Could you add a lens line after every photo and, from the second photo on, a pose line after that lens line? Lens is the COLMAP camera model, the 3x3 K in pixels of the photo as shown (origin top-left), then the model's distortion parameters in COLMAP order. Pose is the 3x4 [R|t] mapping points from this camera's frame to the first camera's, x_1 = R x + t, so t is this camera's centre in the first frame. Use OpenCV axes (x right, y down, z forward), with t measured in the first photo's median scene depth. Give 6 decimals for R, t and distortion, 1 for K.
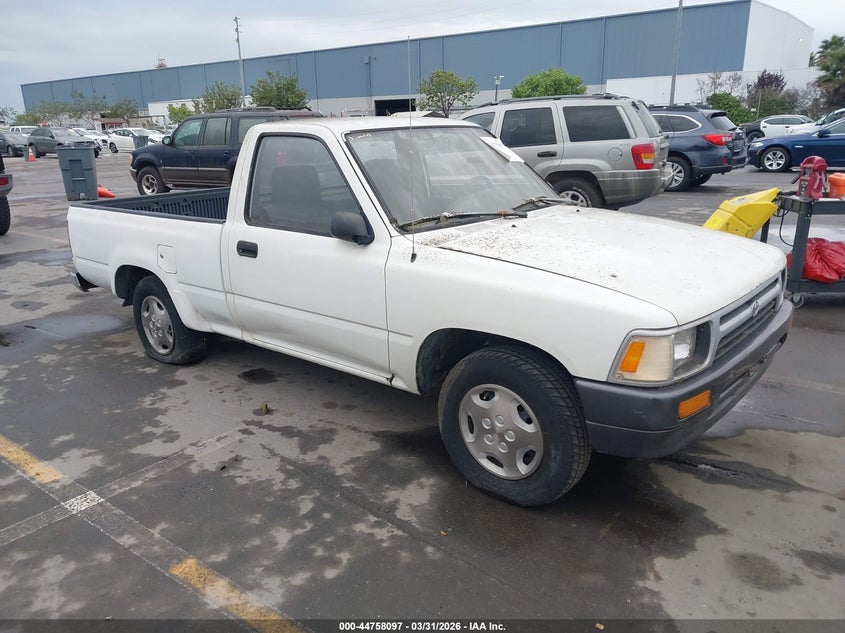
lens RADIAL K [[662.4, 0, 416.2], [0, 662.4, 318.6], [0, 0, 1]] dist [0.009546, 0.000655]
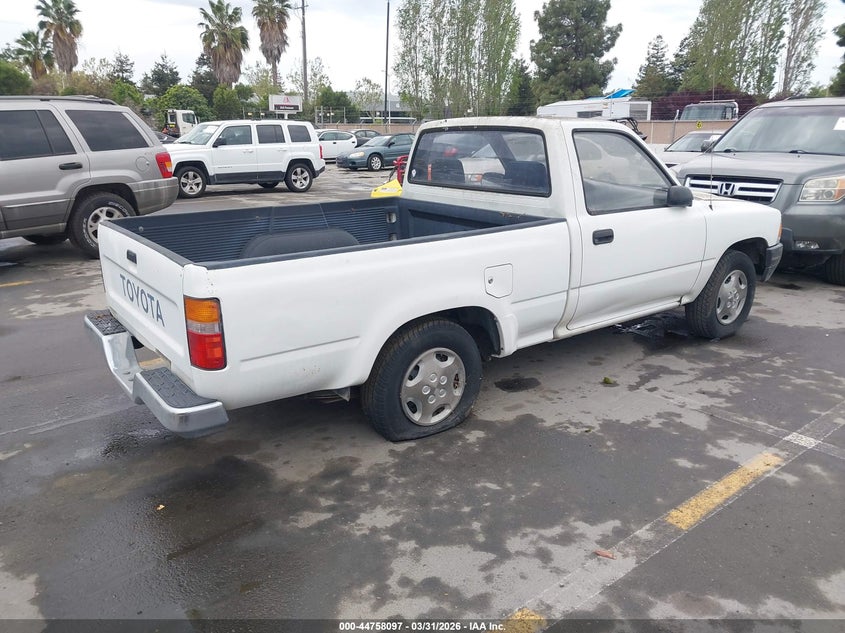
lens RADIAL K [[662.4, 0, 416.2], [0, 662.4, 318.6], [0, 0, 1]] dist [0.009546, 0.000655]
pose [[0.210844, -0.240179, 0.947554, -1.411533], [0.266958, 0.946645, 0.180547, -0.262274], [-0.940361, 0.214890, 0.263712, 1.068494]]
